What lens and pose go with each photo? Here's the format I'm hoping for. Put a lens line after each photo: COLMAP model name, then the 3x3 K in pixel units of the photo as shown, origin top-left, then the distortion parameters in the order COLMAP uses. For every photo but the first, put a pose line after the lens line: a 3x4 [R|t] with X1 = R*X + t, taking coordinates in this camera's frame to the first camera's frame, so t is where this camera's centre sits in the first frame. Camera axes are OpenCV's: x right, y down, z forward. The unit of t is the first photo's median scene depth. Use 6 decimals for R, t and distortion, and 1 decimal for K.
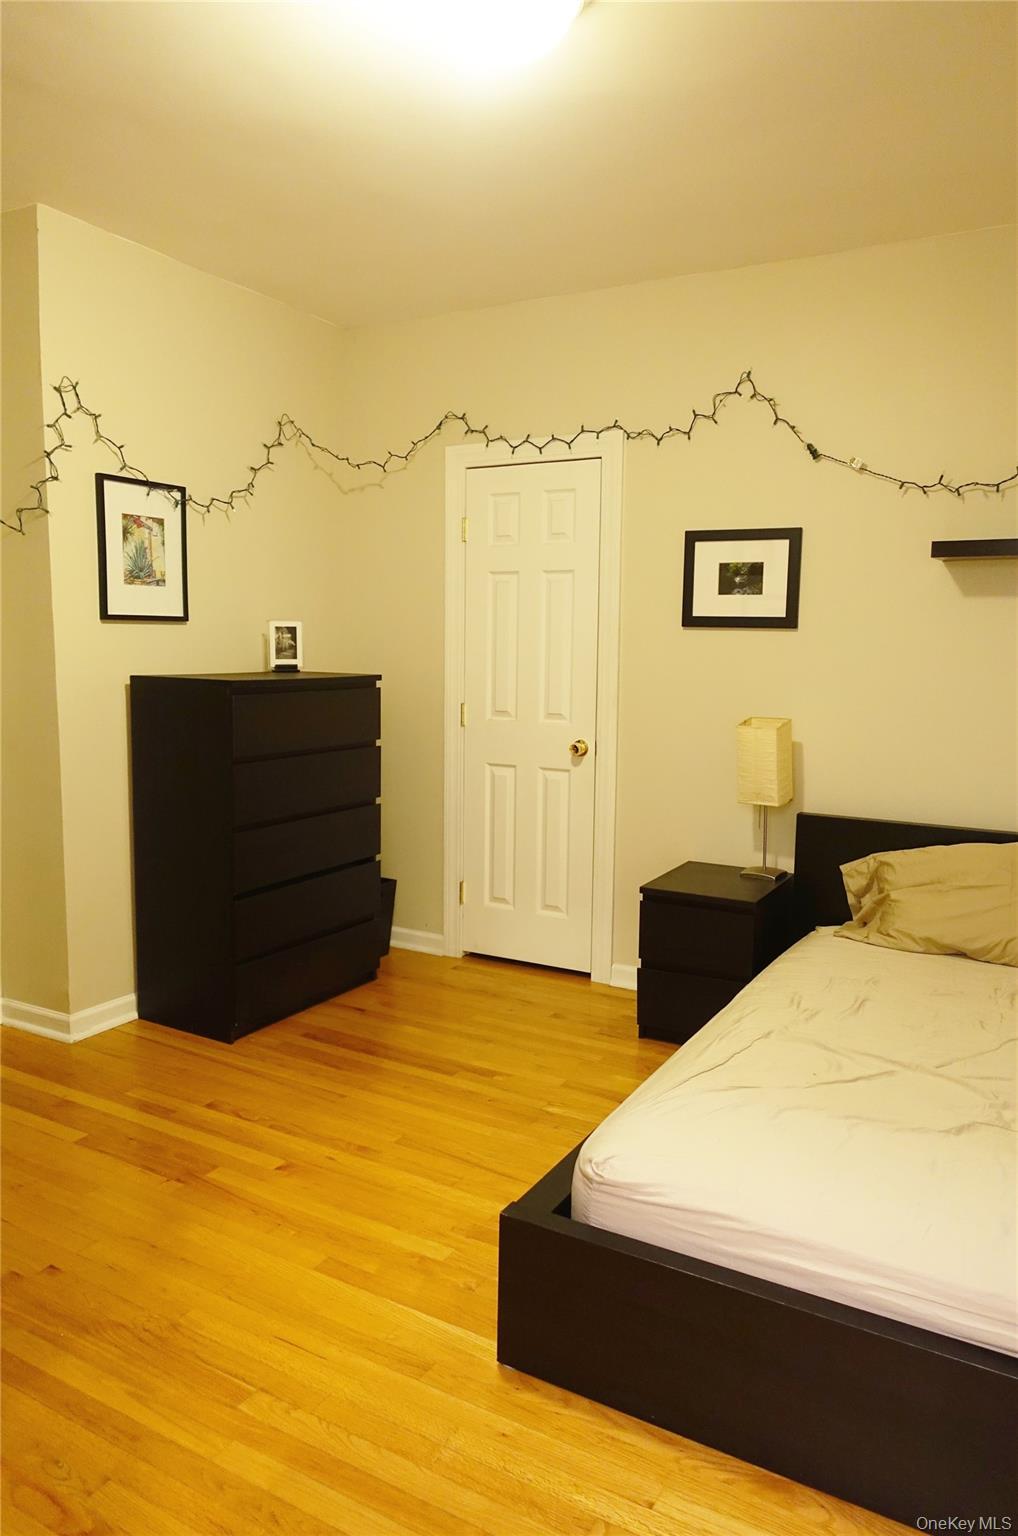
lens RADIAL K [[1049.8, 0, 499.7], [0, 1049.8, 762.7], [0, 0, 1]] dist [0.004034, 0.003447]
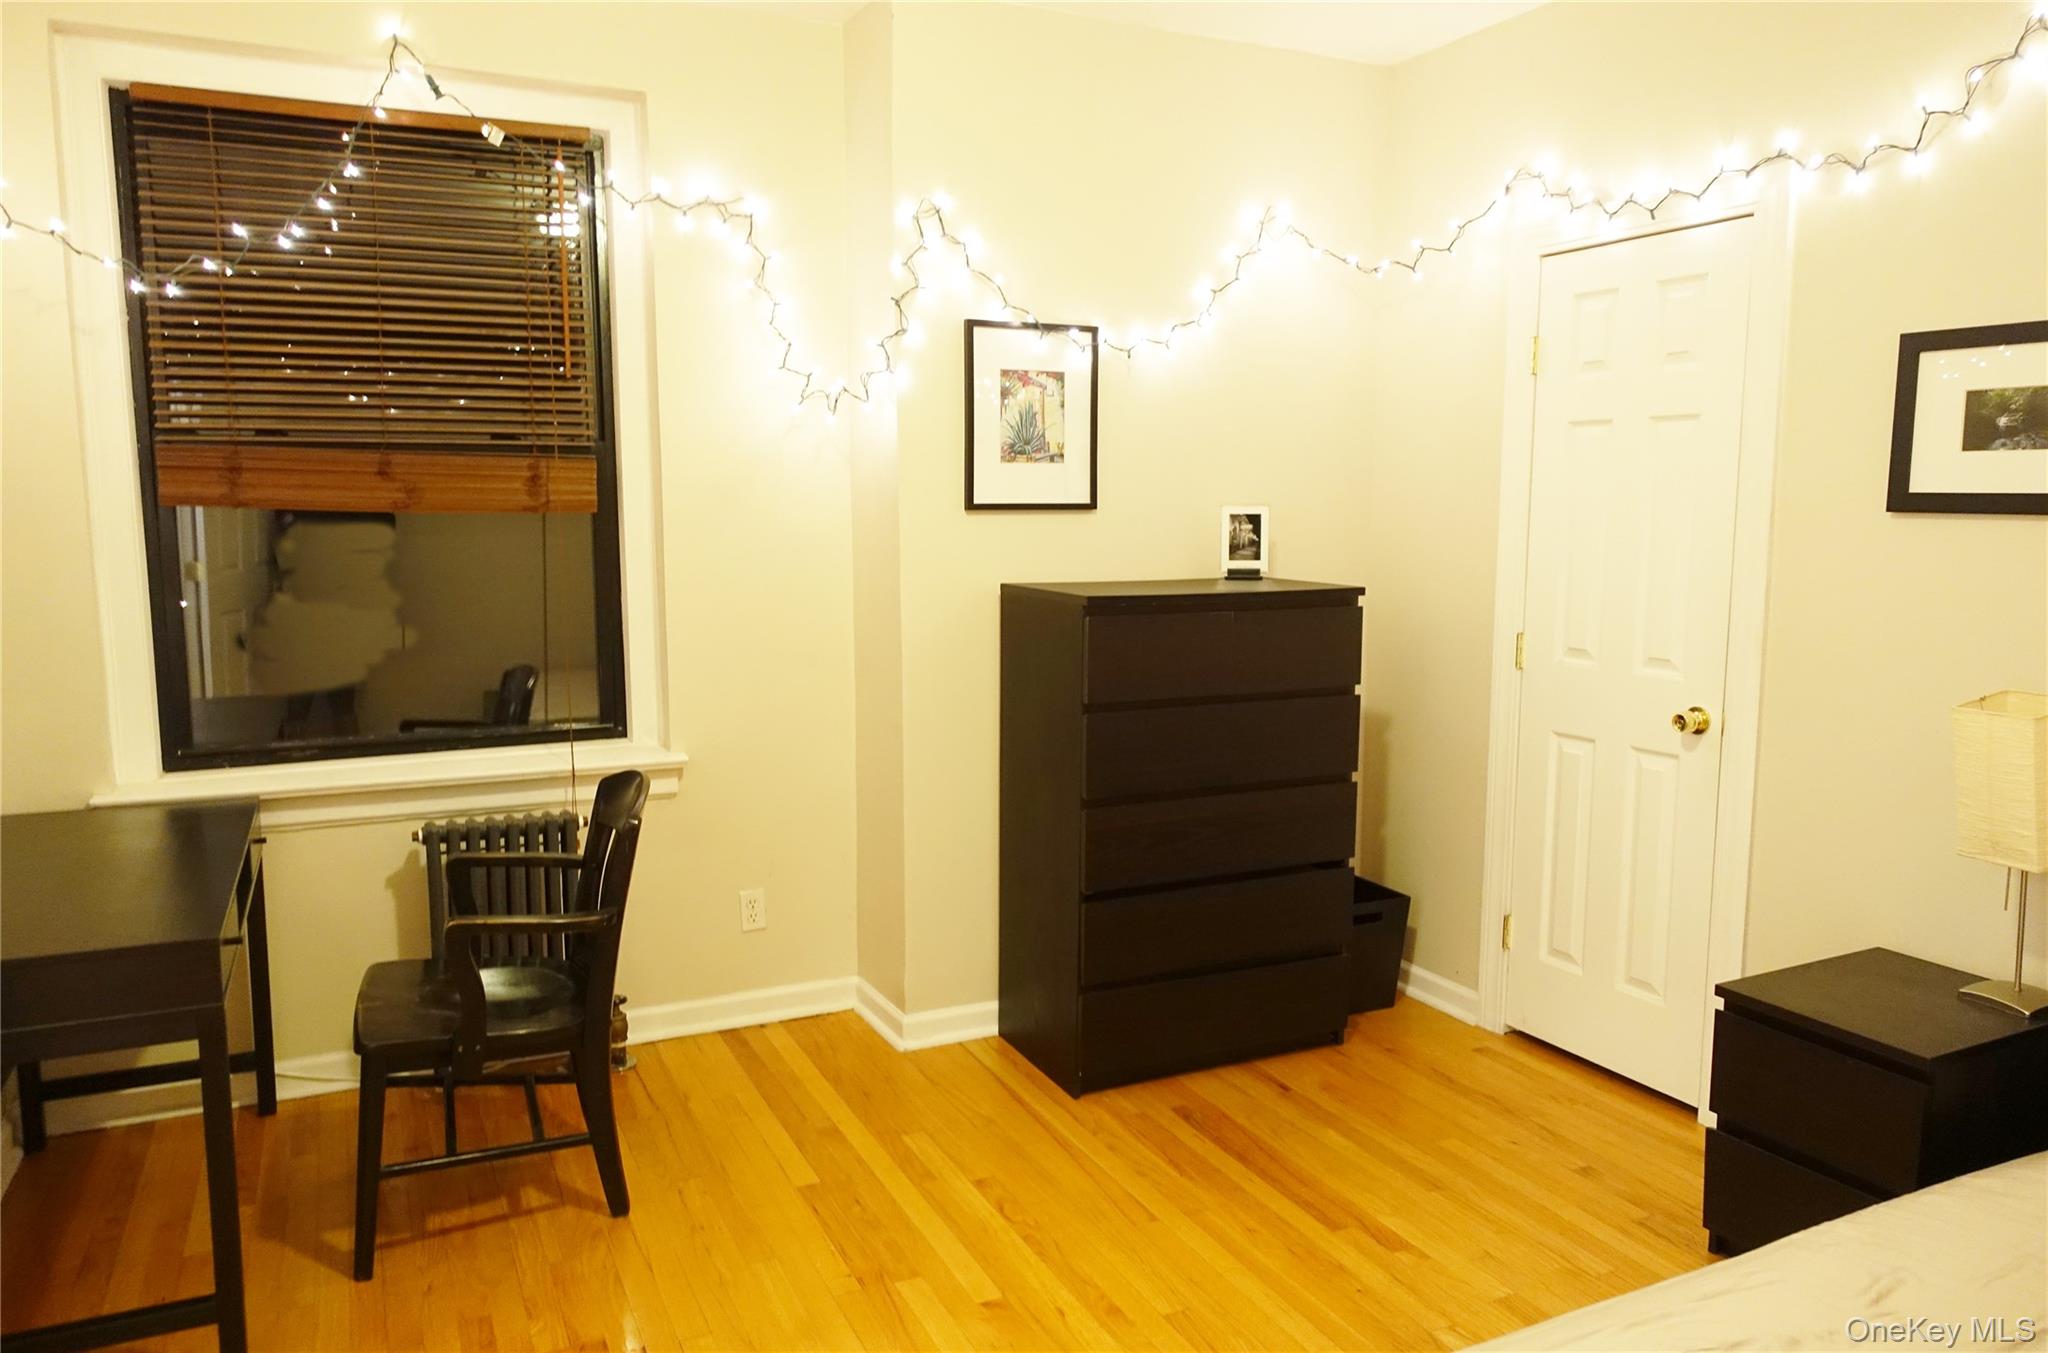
lens RADIAL K [[1399.7, 0, 1024.0], [0, 1399.7, 676.5], [0, 0, 1]] dist [0.004034, 0.003447]
pose [[0.832706, 0.058398, -0.550627, 0.211357], [-0.057397, 0.998169, 0.019062, -0.034888], [0.550732, 0.015731, 0.834534, 0.163421]]
